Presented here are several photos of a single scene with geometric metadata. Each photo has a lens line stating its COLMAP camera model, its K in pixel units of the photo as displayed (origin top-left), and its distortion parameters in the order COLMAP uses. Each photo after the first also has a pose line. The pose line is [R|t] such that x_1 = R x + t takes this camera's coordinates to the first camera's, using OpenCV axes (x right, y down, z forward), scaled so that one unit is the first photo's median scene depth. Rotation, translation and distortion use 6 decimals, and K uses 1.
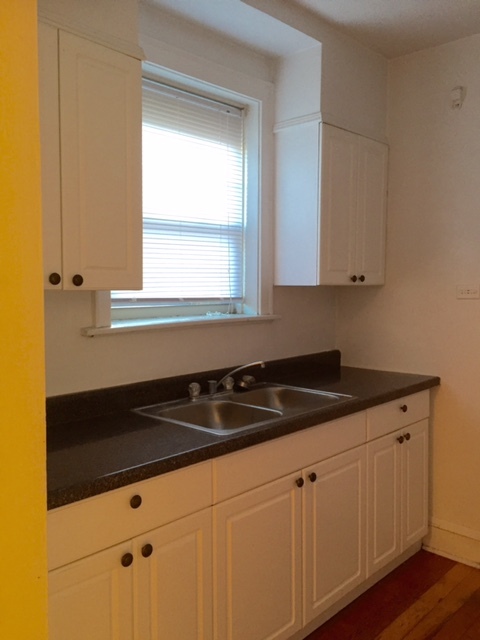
lens RADIAL K [[538.9, 0, 239.2], [0, 538.9, 321.7], [0, 0, 1]] dist [0.040744, -0.060293]
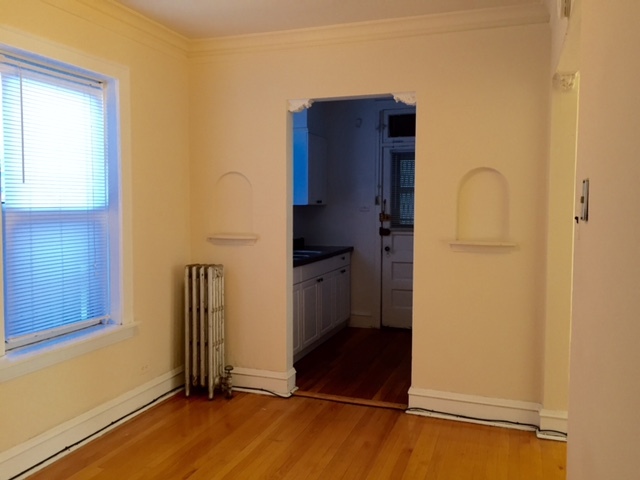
lens RADIAL K [[538.9, 0, 319.6], [0, 538.9, 237.7], [0, 0, 1]] dist [0.040744, -0.060293]
pose [[0.910013, -0.016592, 0.414248, -0.693344], [0.022228, 0.999714, -0.008789, 0.084944], [-0.413984, 0.017206, 0.910122, -0.987488]]
